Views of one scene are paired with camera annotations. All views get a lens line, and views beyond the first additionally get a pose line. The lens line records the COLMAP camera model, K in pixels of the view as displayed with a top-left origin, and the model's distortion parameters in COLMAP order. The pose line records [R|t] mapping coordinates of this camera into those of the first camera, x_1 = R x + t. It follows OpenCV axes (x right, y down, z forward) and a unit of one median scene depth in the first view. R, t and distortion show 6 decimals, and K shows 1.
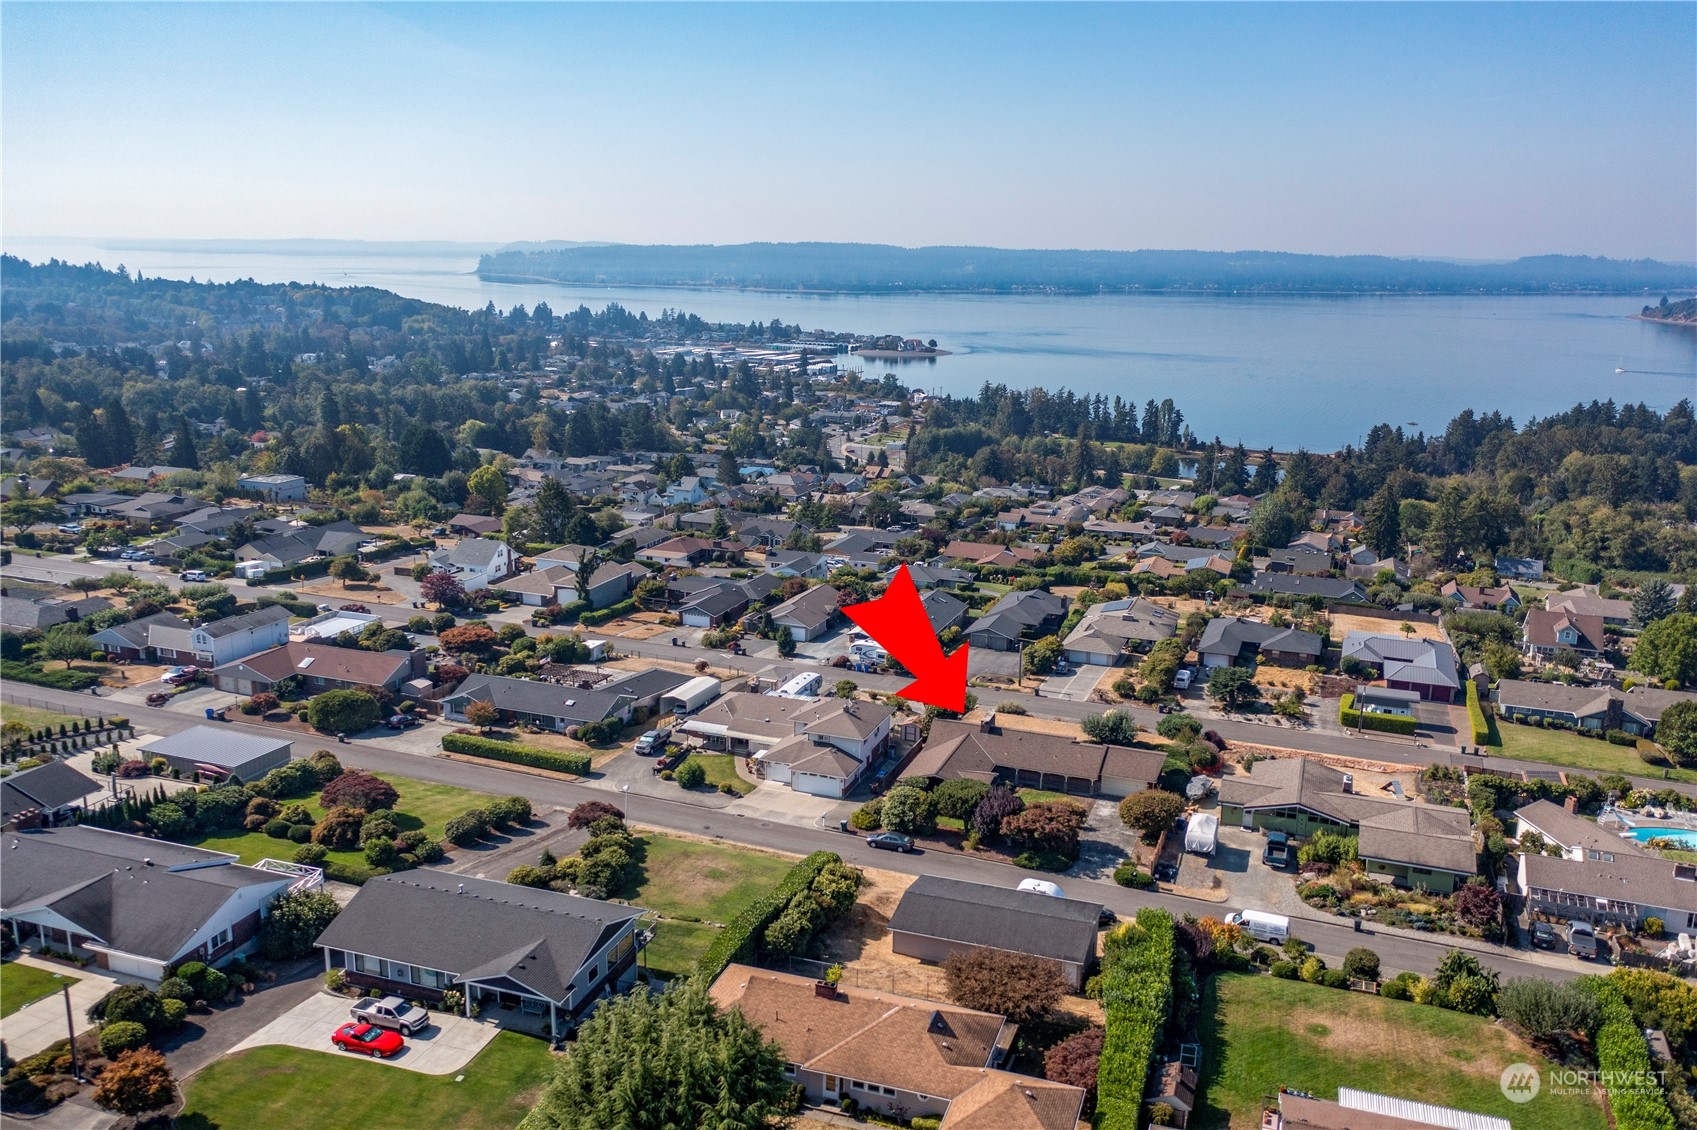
lens RADIAL K [[1340.2, 0, 848.5], [0, 1340.2, 565.0], [0, 0, 1]] dist [-0.003575, 0.000966]
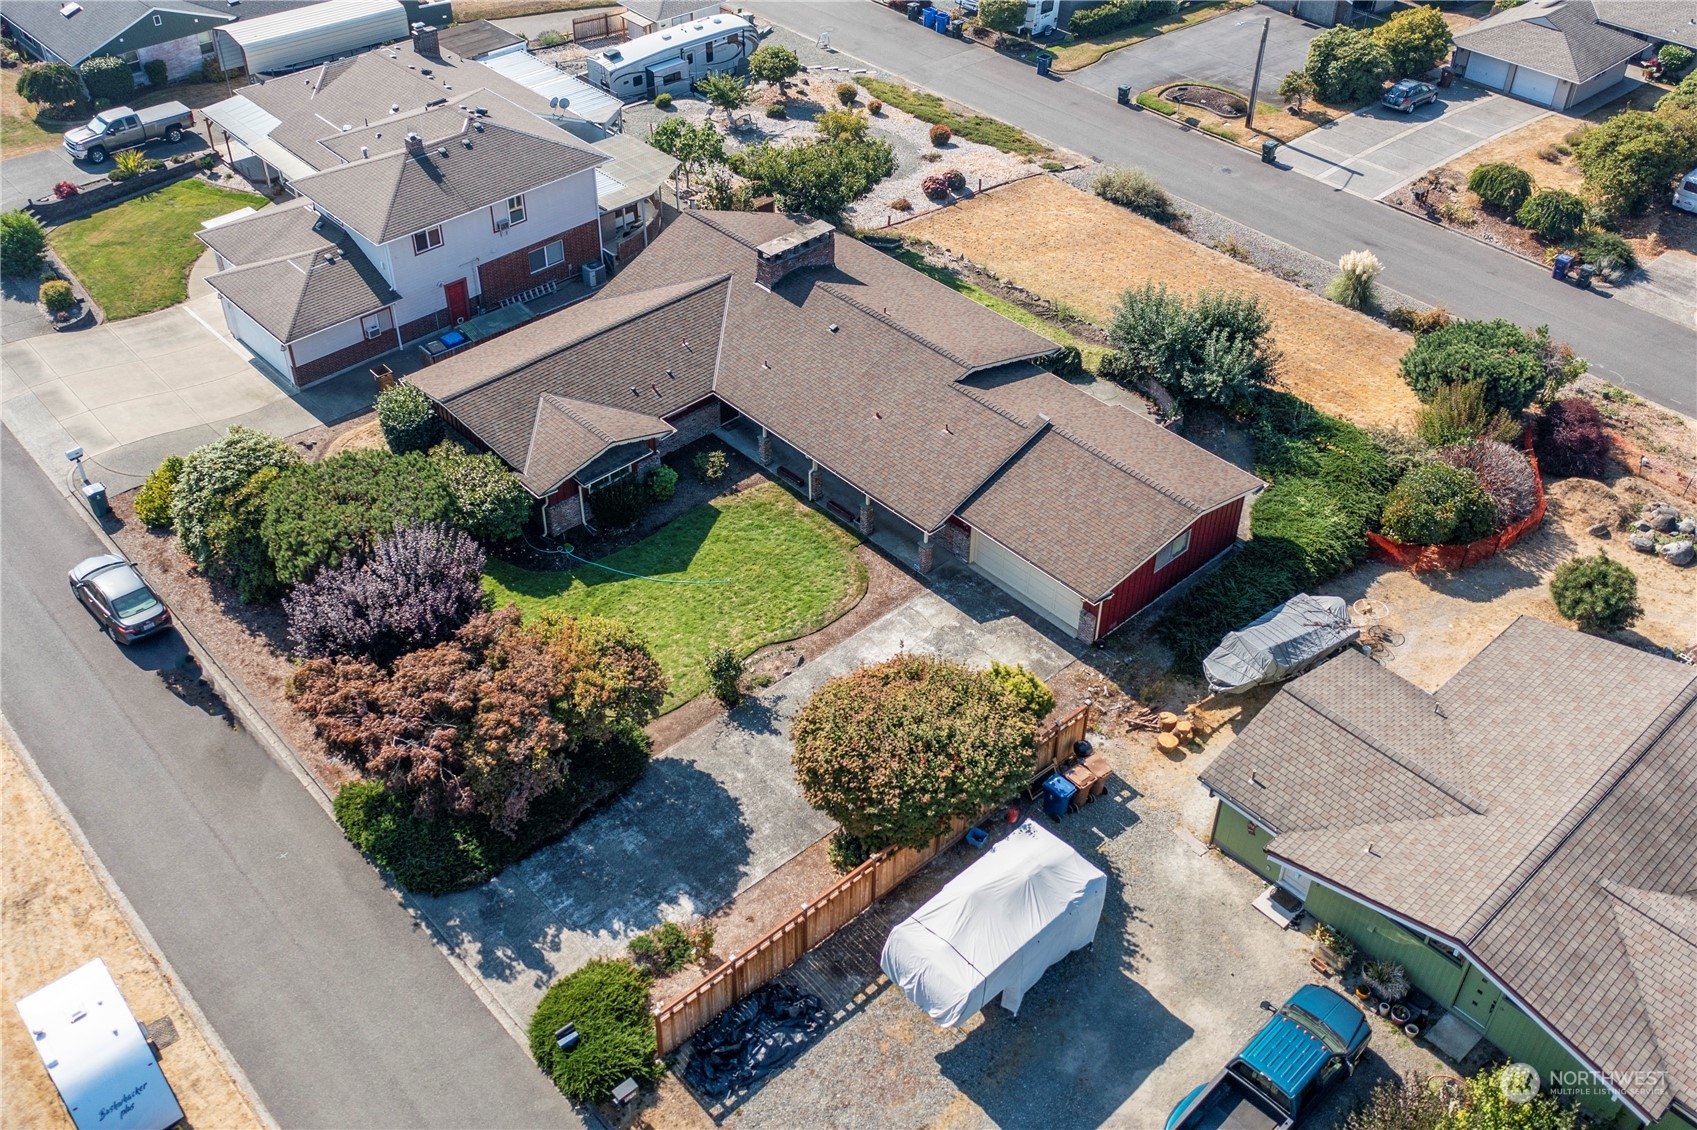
lens RADIAL K [[1551.1, 0, 808.9], [0, 1551.1, 486.6], [0, 0, 1]] dist [0.005035, -0.001600]
pose [[0.885021, 0.267086, -0.381318, 0.044665], [-0.088322, 0.900517, 0.425757, 0.000071], [0.457097, -0.343125, 0.820566, 0.105844]]
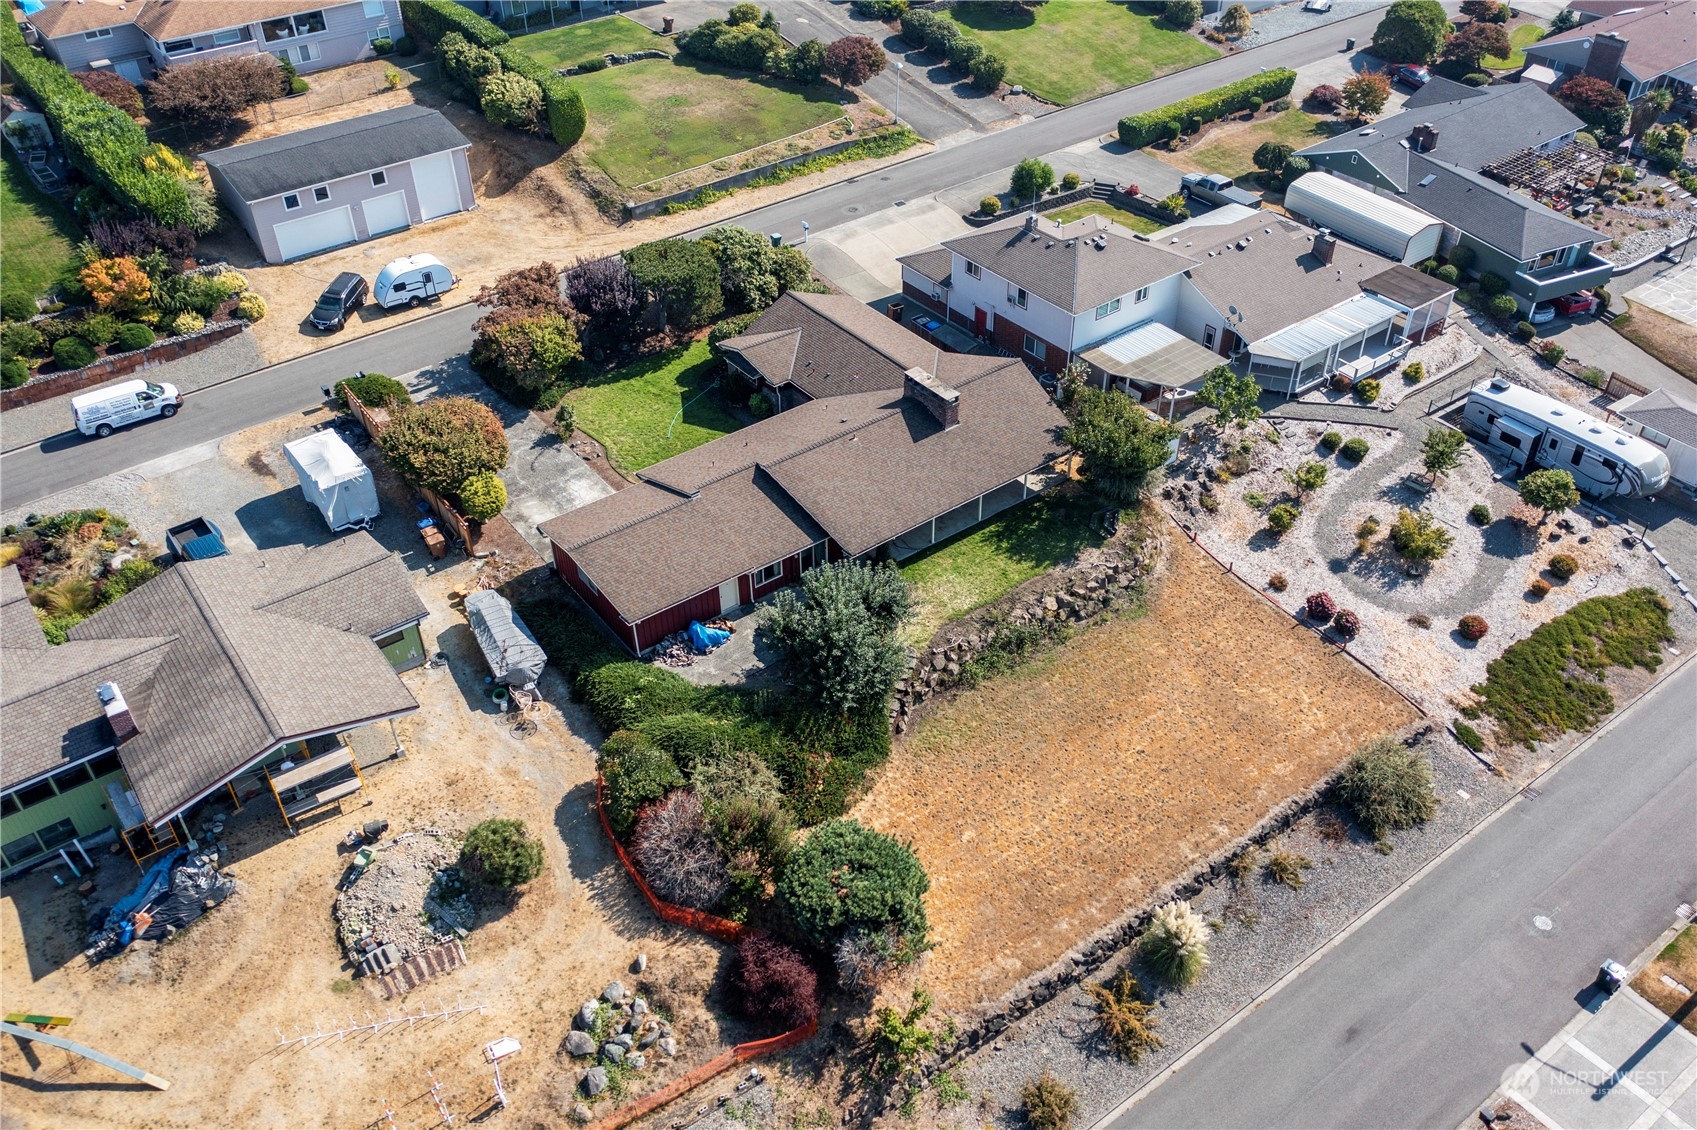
lens RADIAL K [[1368.2, 0, 841.0], [0, 1368.2, 558.9], [0, 0, 1]] dist [-0.001644, 0.011944]
pose [[-0.542868, 0.510473, -0.666867, 0.072537], [-0.186766, 0.700794, 0.688481, -0.024182], [0.818787, 0.498303, -0.285100, 0.183396]]
